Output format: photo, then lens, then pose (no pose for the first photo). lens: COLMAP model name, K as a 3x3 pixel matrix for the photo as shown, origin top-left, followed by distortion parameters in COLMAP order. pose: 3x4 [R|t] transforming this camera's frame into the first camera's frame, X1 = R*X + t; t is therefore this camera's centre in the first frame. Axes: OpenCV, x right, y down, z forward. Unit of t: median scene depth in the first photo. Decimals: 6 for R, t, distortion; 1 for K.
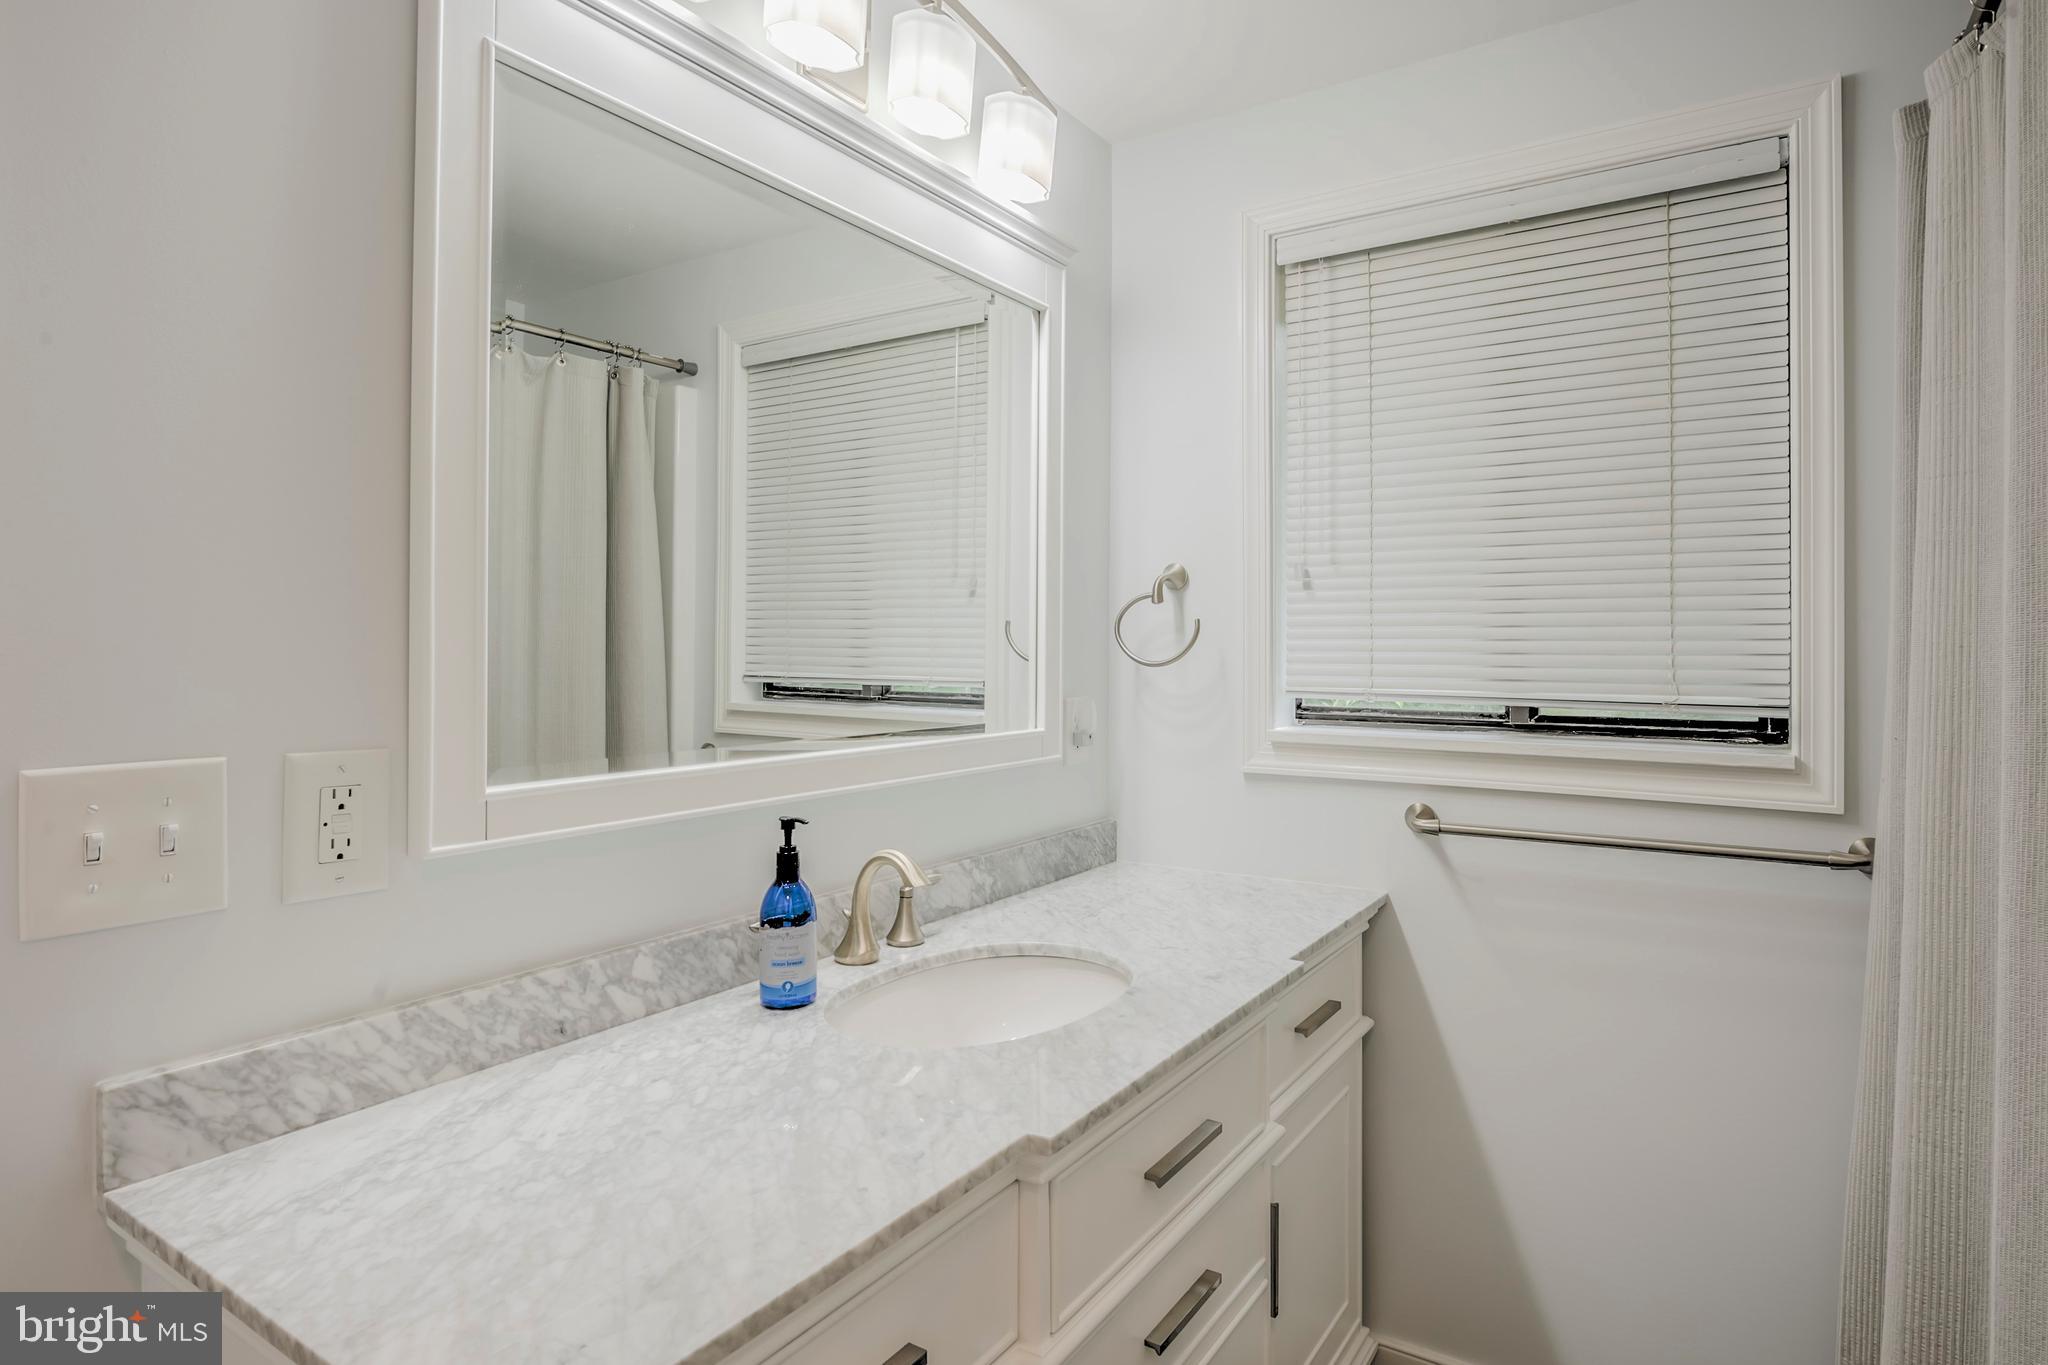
lens RADIAL K [[1102.3, 0, 1099.2], [0, 1102.3, 643.4], [0, 0, 1]] dist [-0.020113, -0.001582]
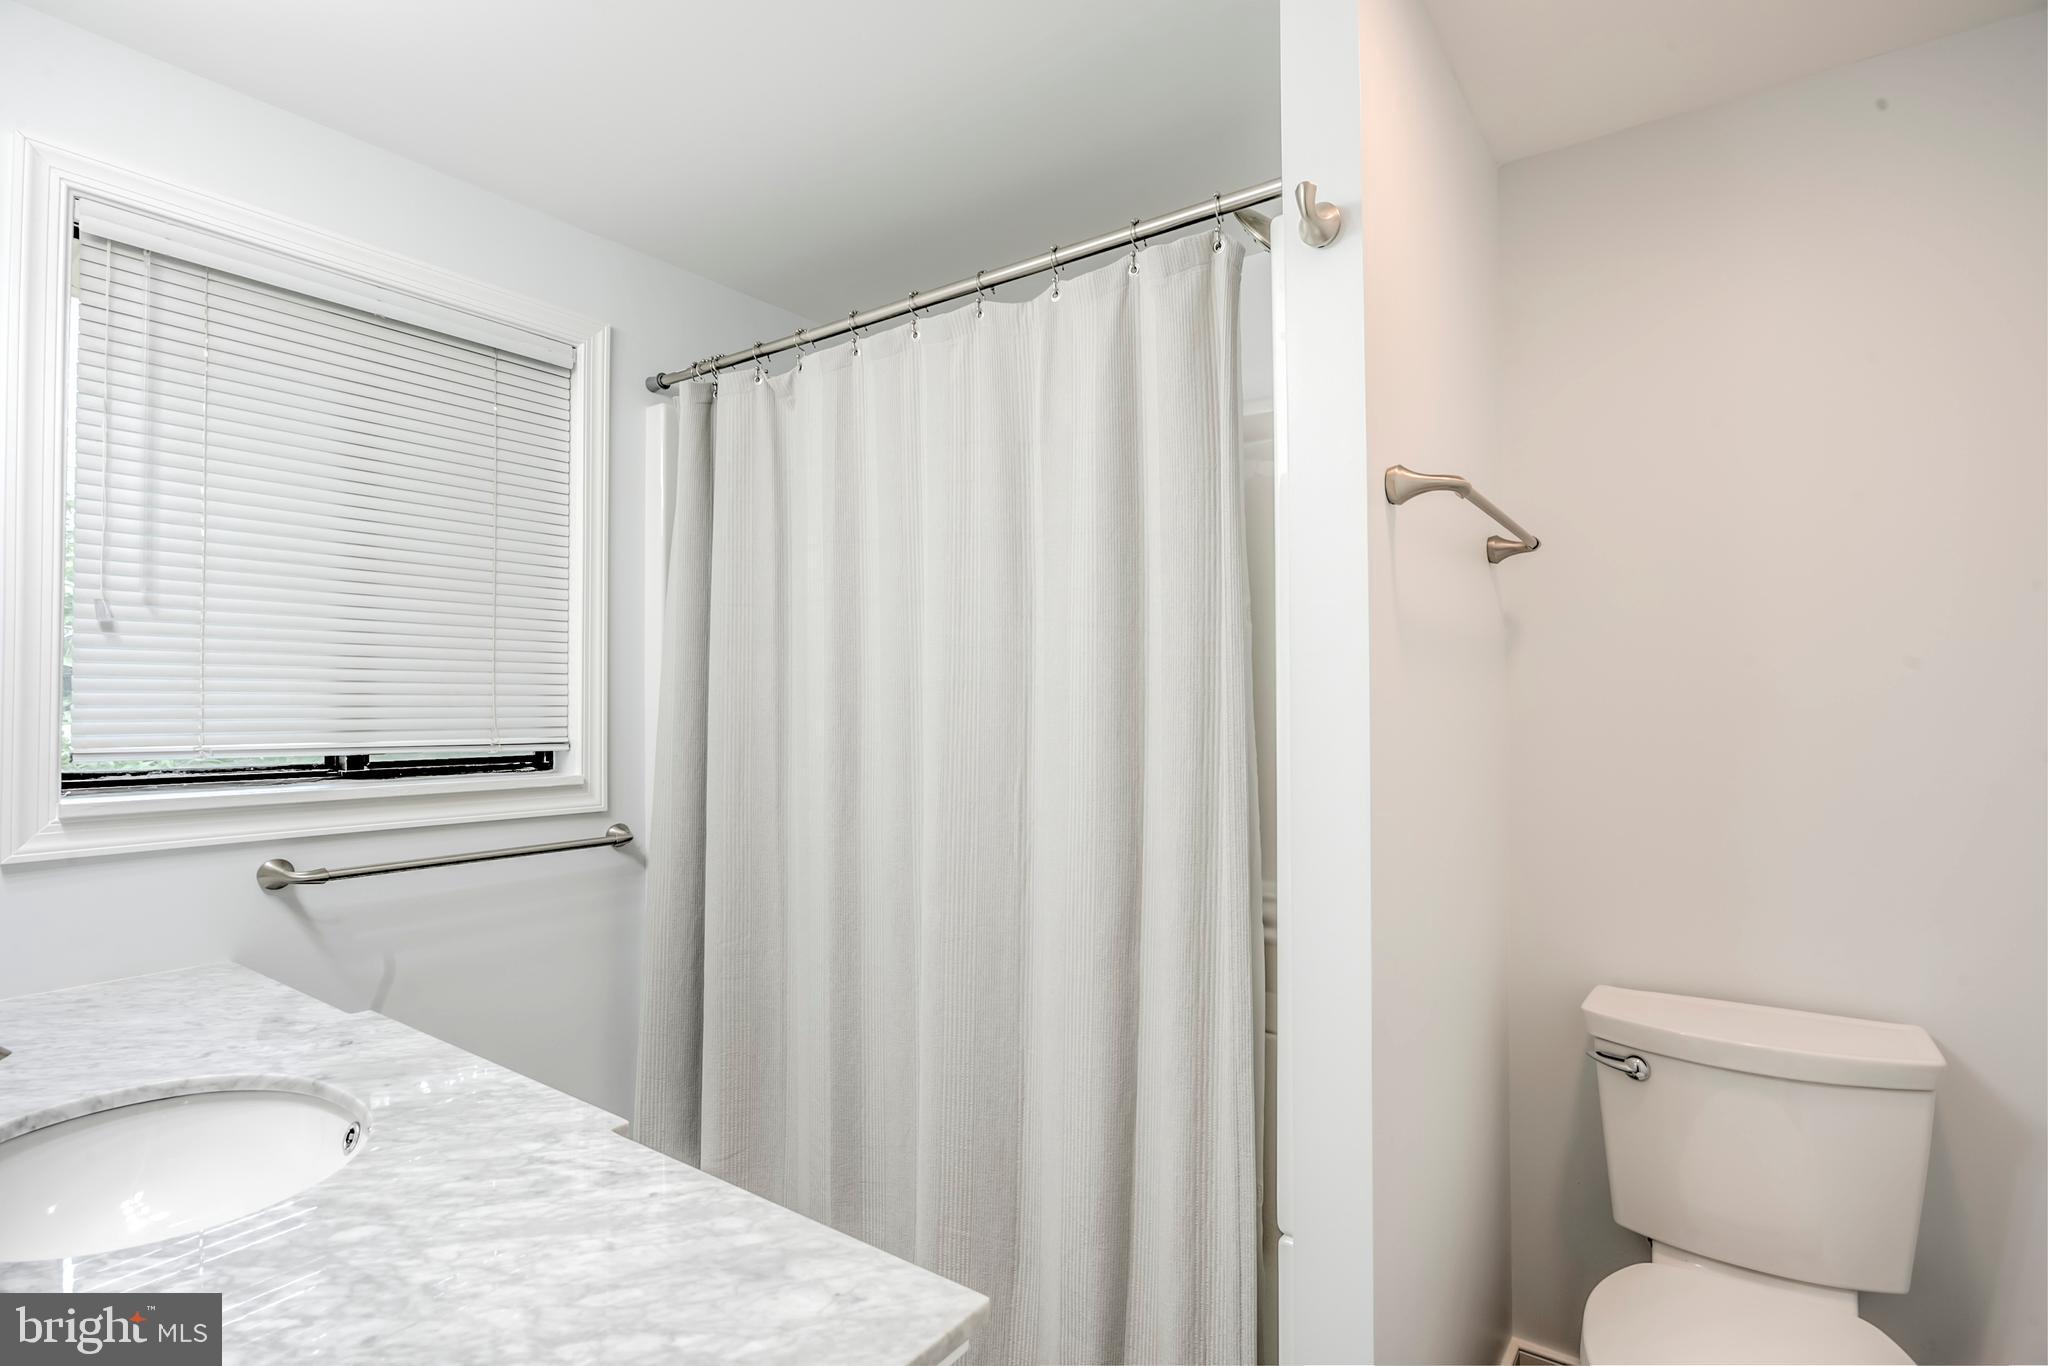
lens RADIAL K [[1026.9, 0, 1034.4], [0, 1026.9, 690.0], [0, 0, 1]] dist [-0.005099, -0.003112]
pose [[0.054123, 0.011914, 0.998463, -0.646466], [-0.001723, 0.999928, -0.011838, 0.004142], [-0.998533, -0.001079, 0.054140, 0.300729]]
